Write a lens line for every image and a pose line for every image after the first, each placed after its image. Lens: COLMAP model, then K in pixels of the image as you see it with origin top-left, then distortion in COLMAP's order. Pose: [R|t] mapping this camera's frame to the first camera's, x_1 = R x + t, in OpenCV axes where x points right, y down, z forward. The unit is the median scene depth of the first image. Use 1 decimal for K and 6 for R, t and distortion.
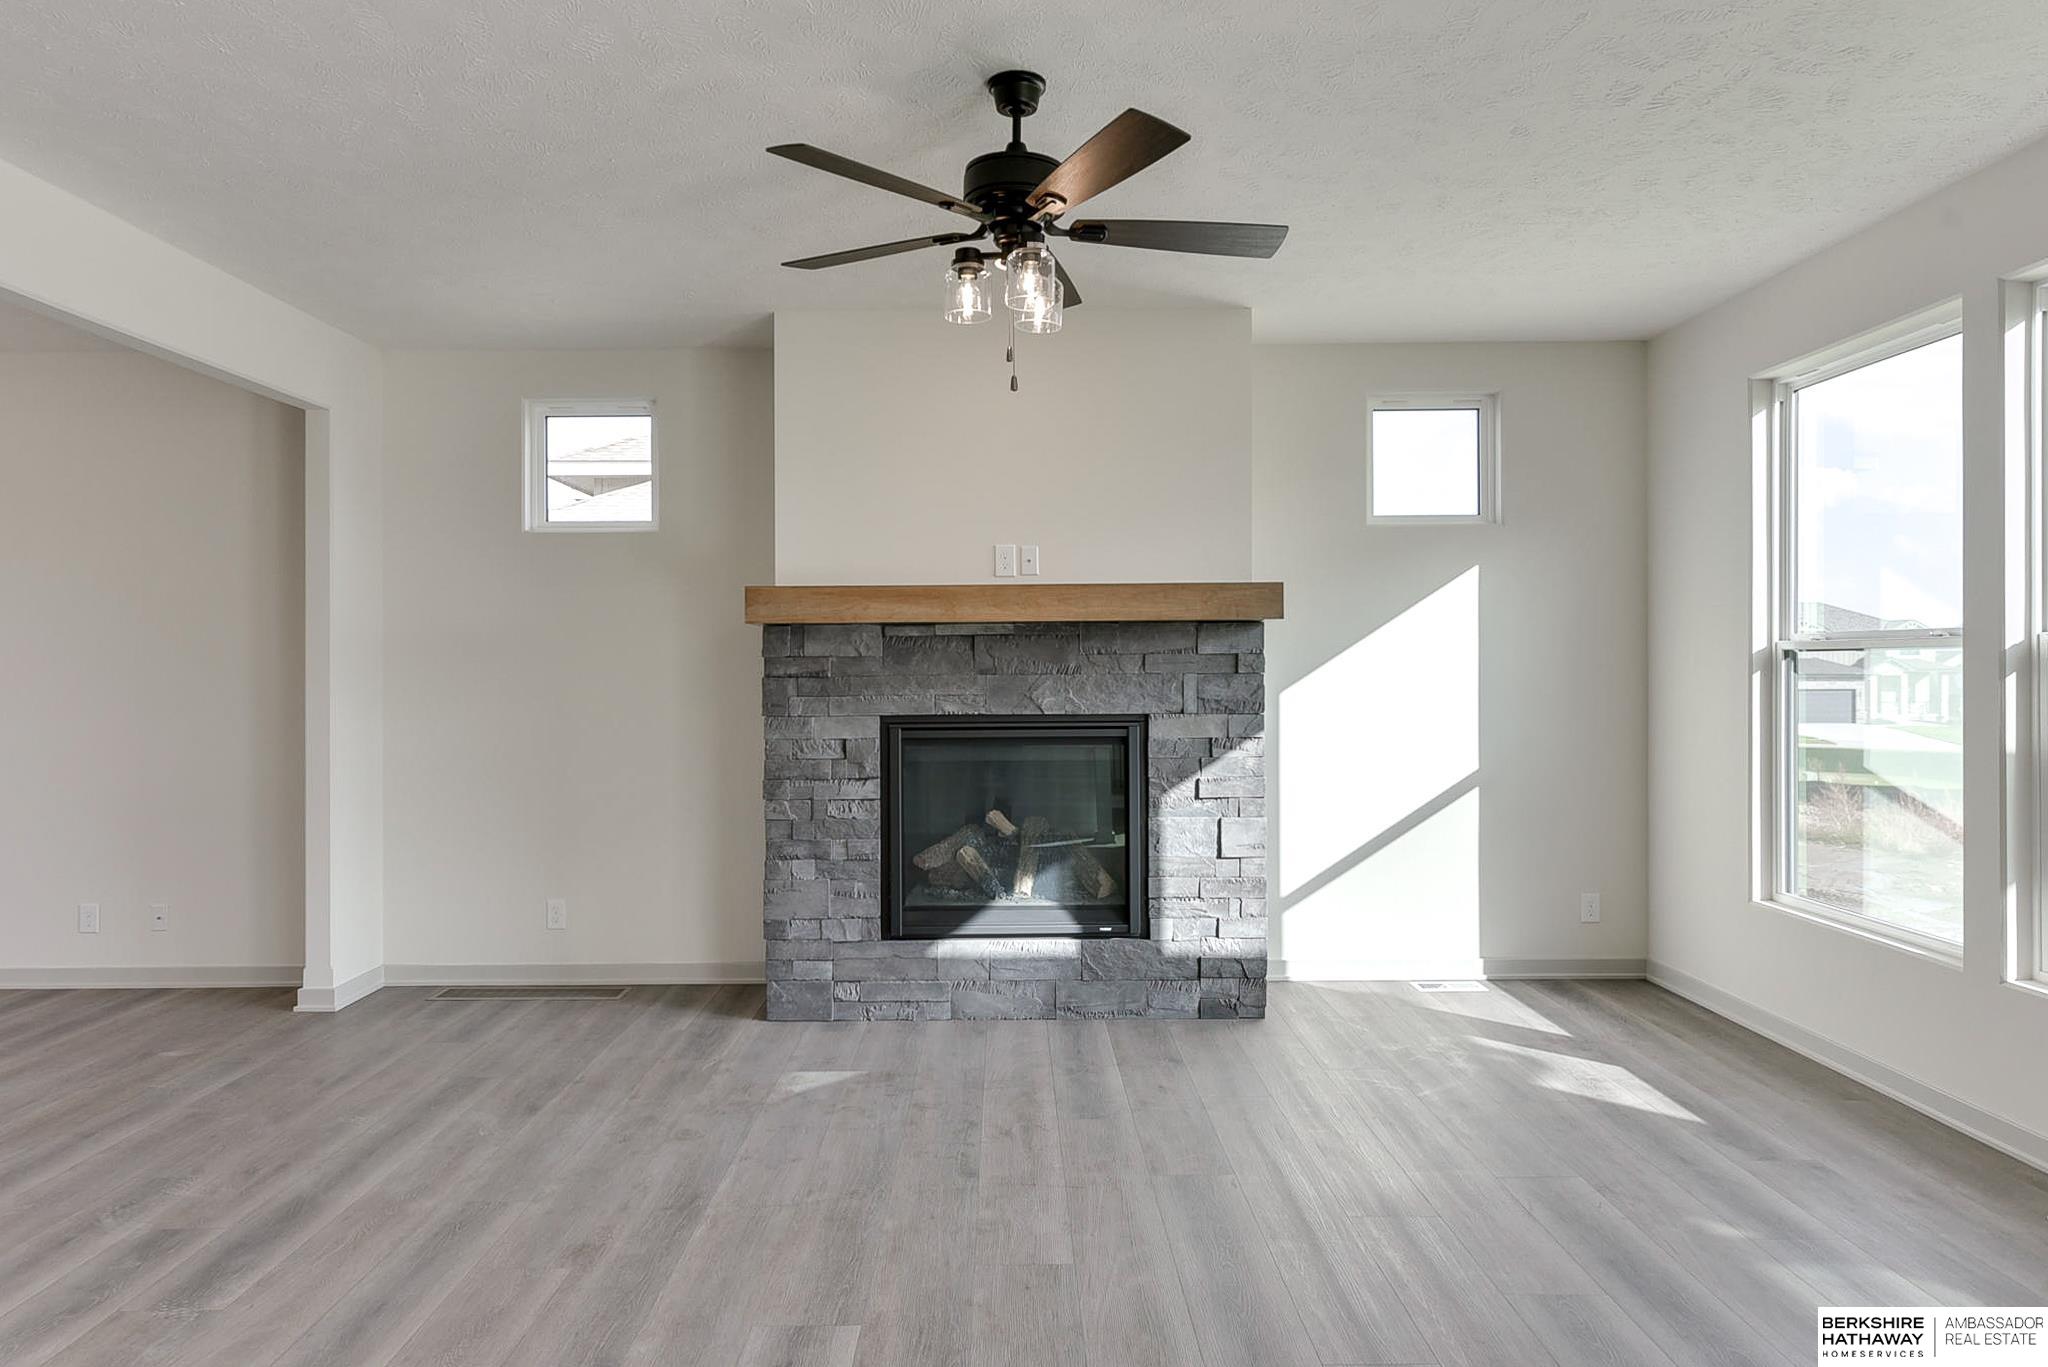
lens RADIAL K [[1250.3, 0, 1001.1], [0, 1250.3, 672.6], [0, 0, 1]] dist [0.004013, 0.000700]
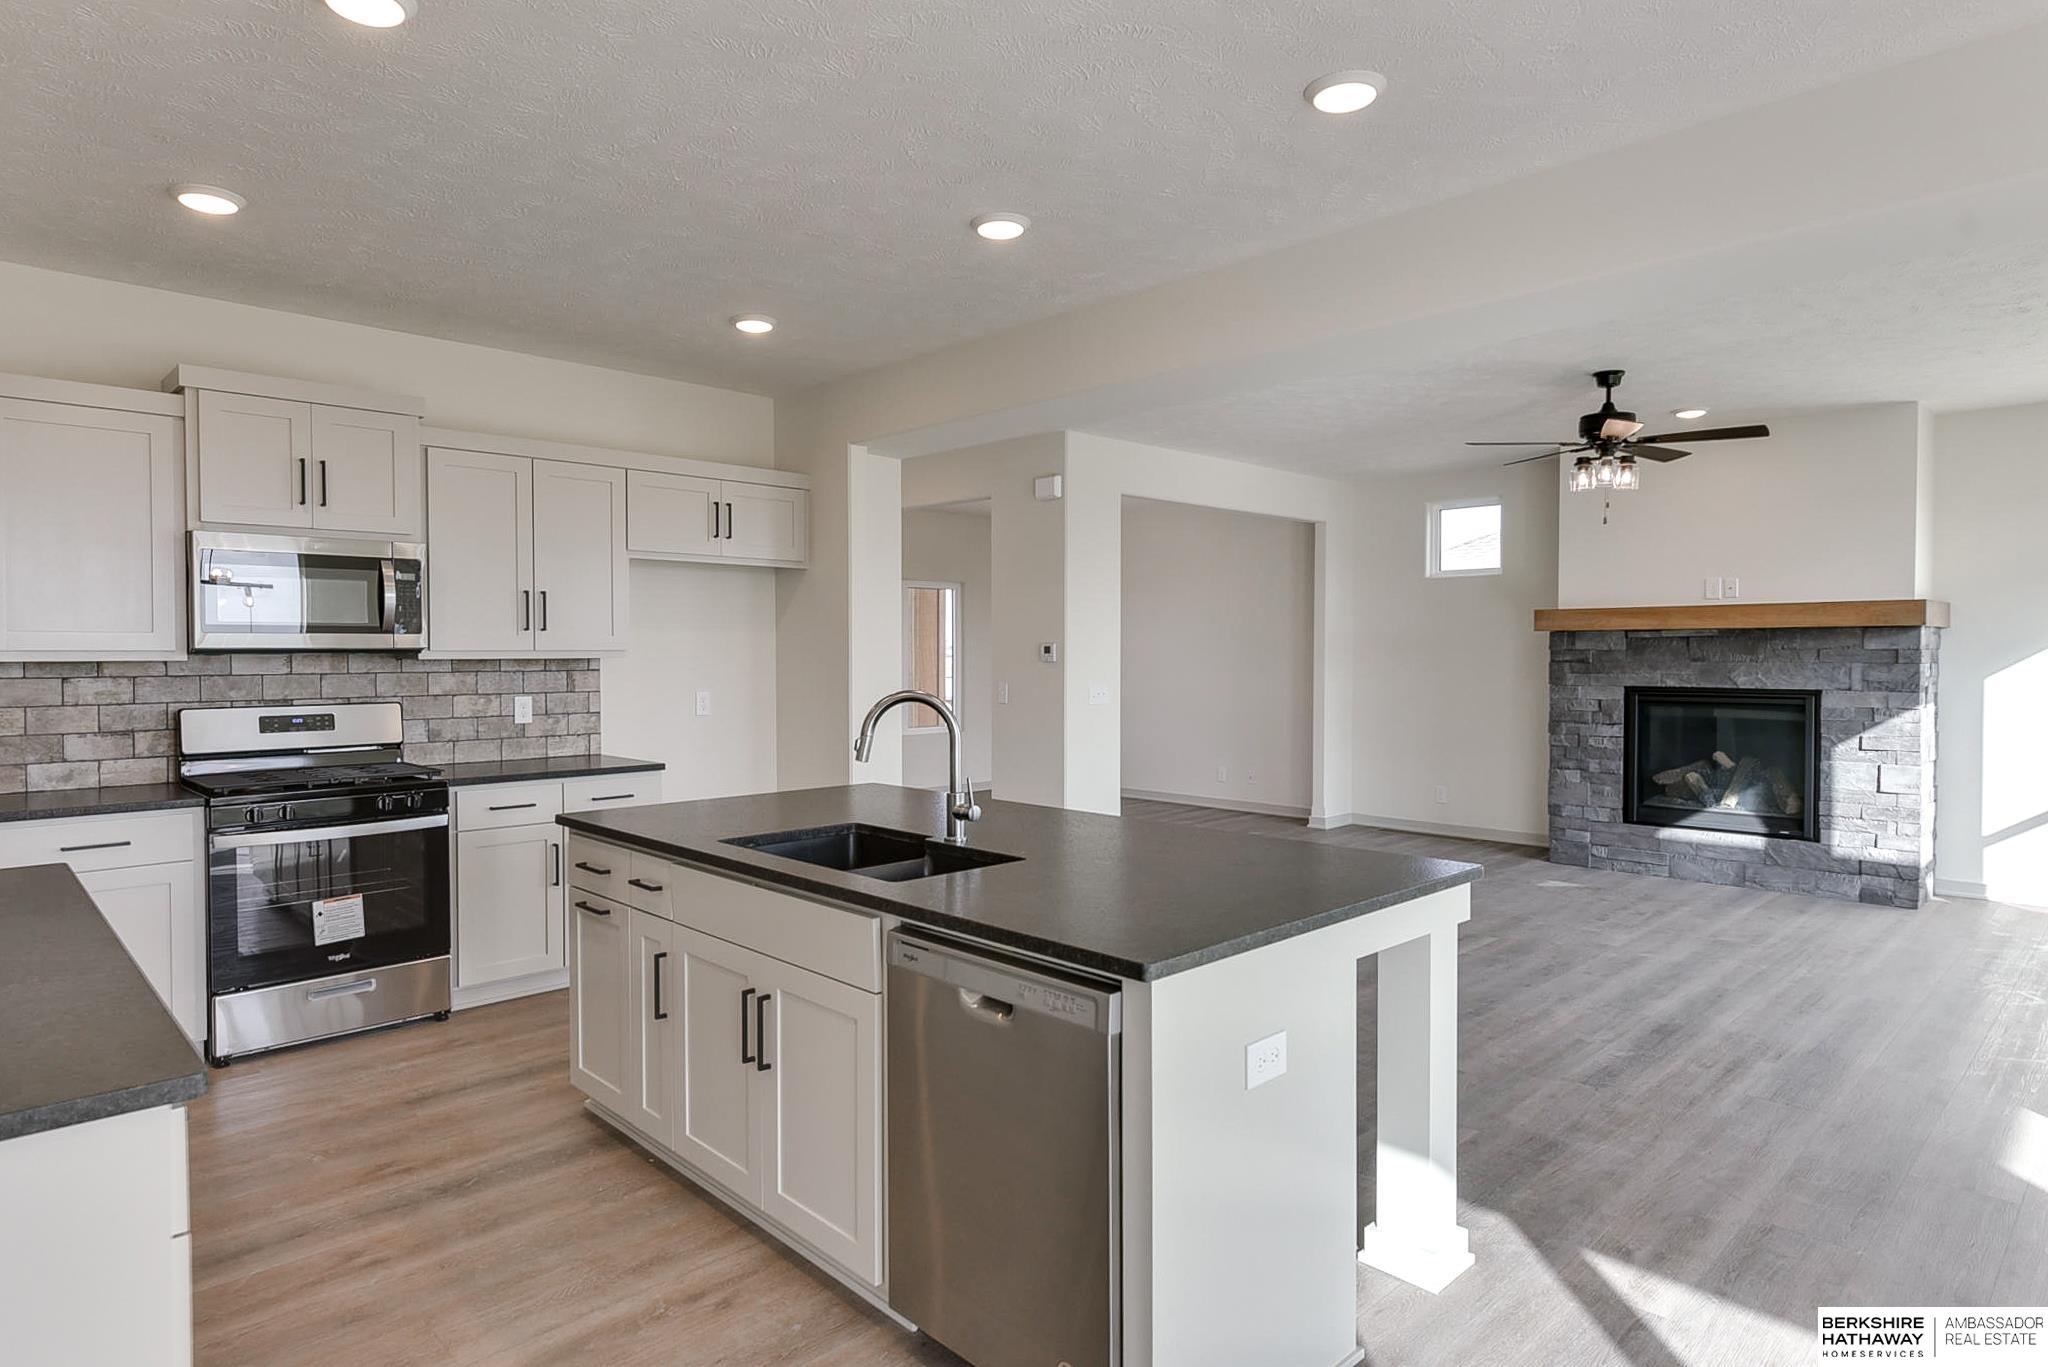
lens RADIAL K [[1138.5, 0, 1004.7], [0, 1138.5, 671.7], [0, 0, 1]] dist [0.004603, -0.001616]
pose [[0.691698, 0.018566, -0.721948, 0.420881], [-0.005081, 0.999770, 0.020842, -0.011432], [0.722169, -0.010748, 0.691633, -0.619213]]
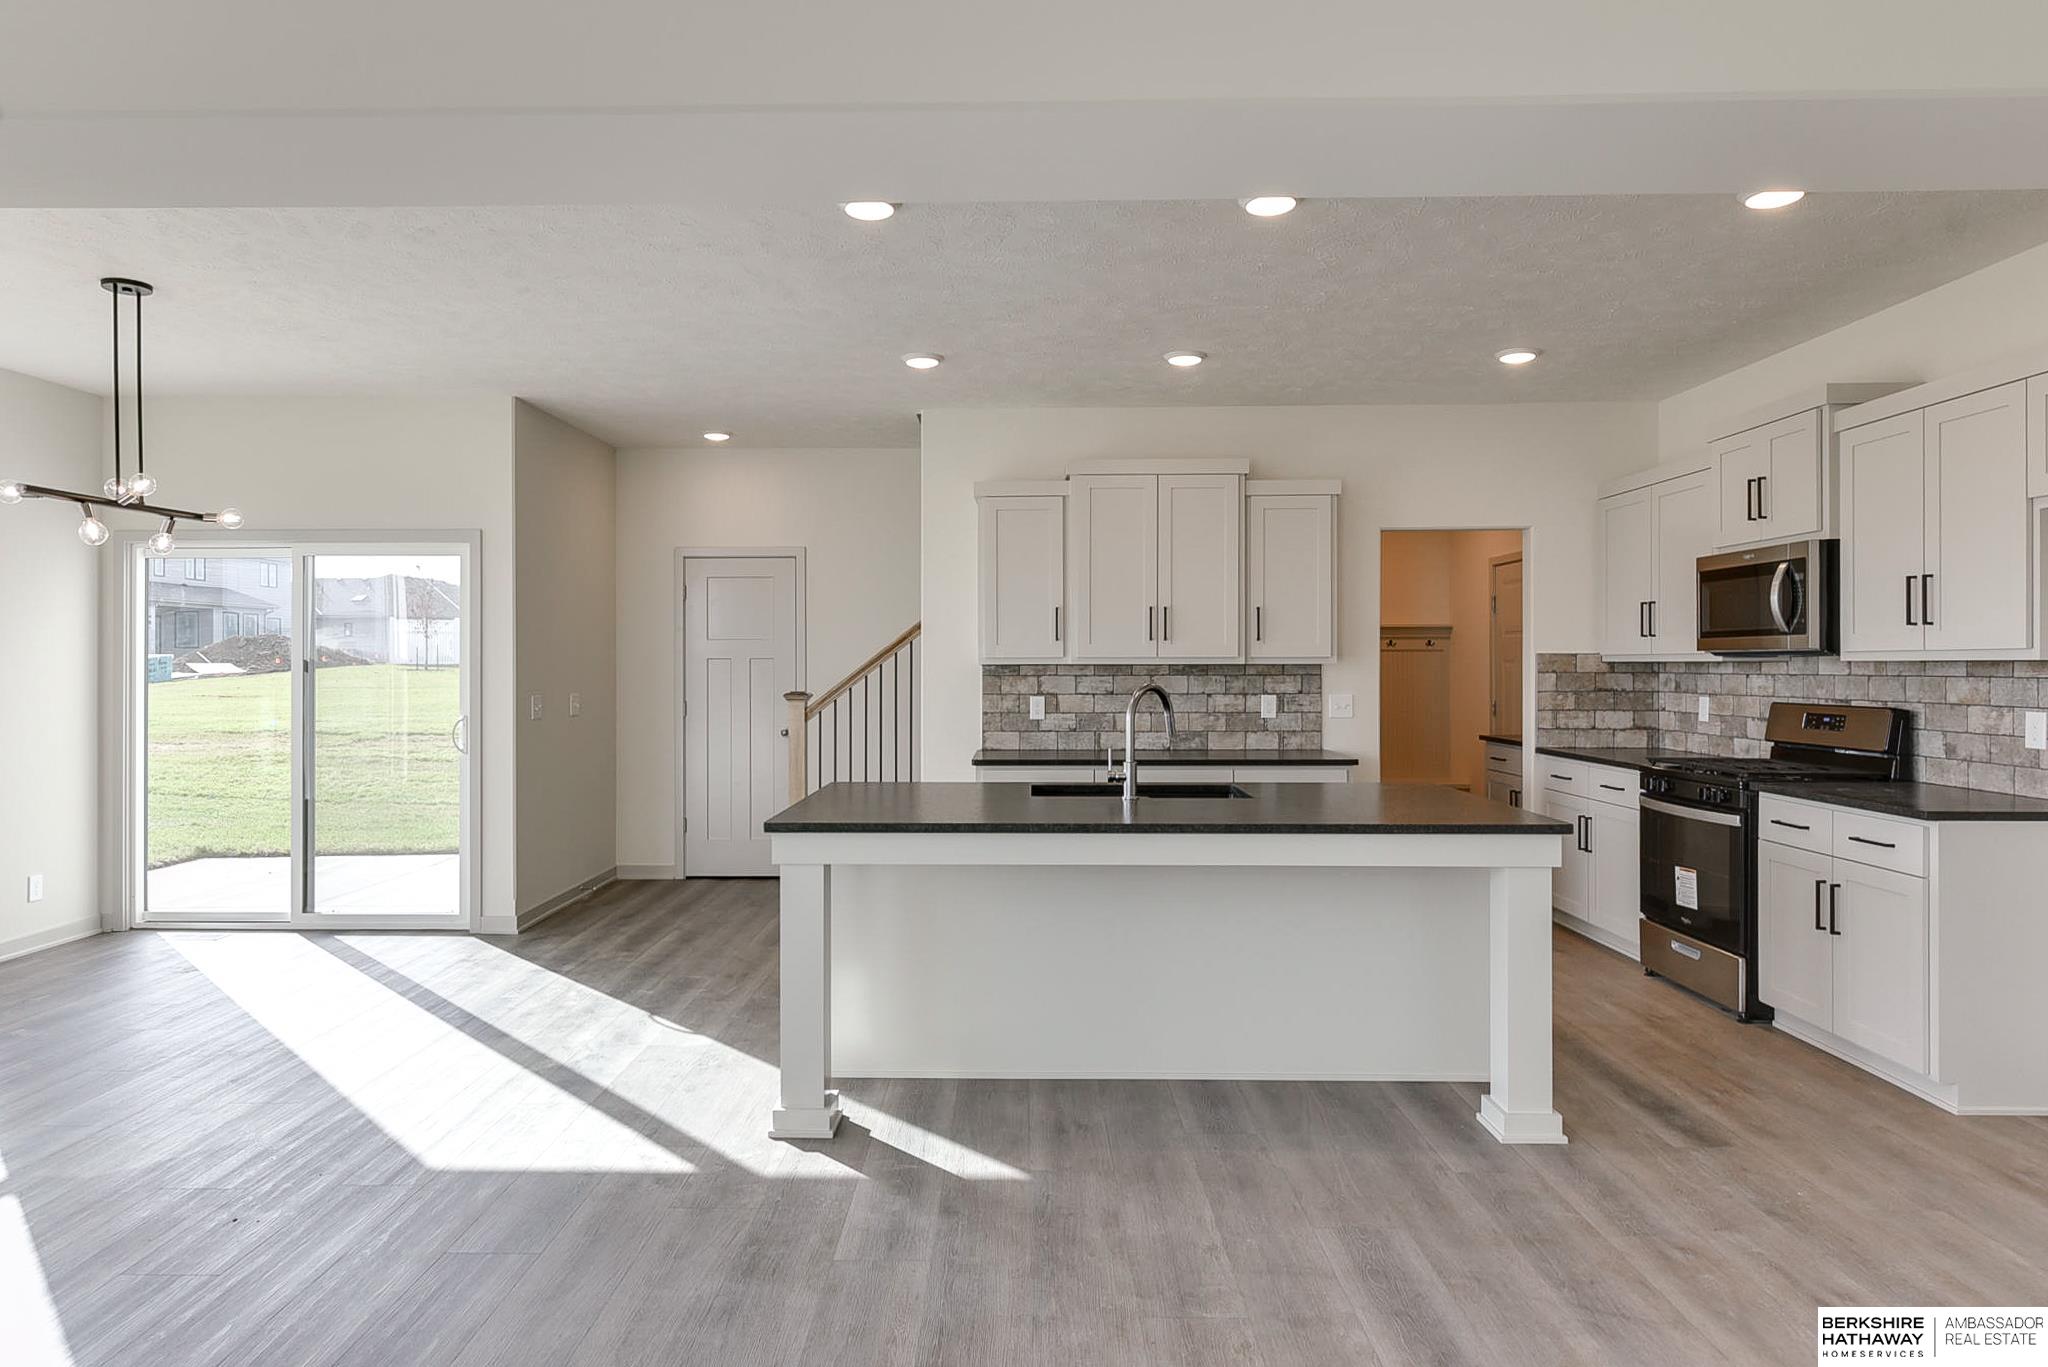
lens RADIAL K [[1202.9, 0, 1007.4], [0, 1202.9, 662.2], [0, 0, 1]] dist [0.010049, -0.002689]
pose [[-0.999896, 0.008525, 0.011614, 0.034721], [0.008538, 0.999963, 0.001144, -0.004952], [-0.011604, 0.001243, -0.999932, 0.634251]]
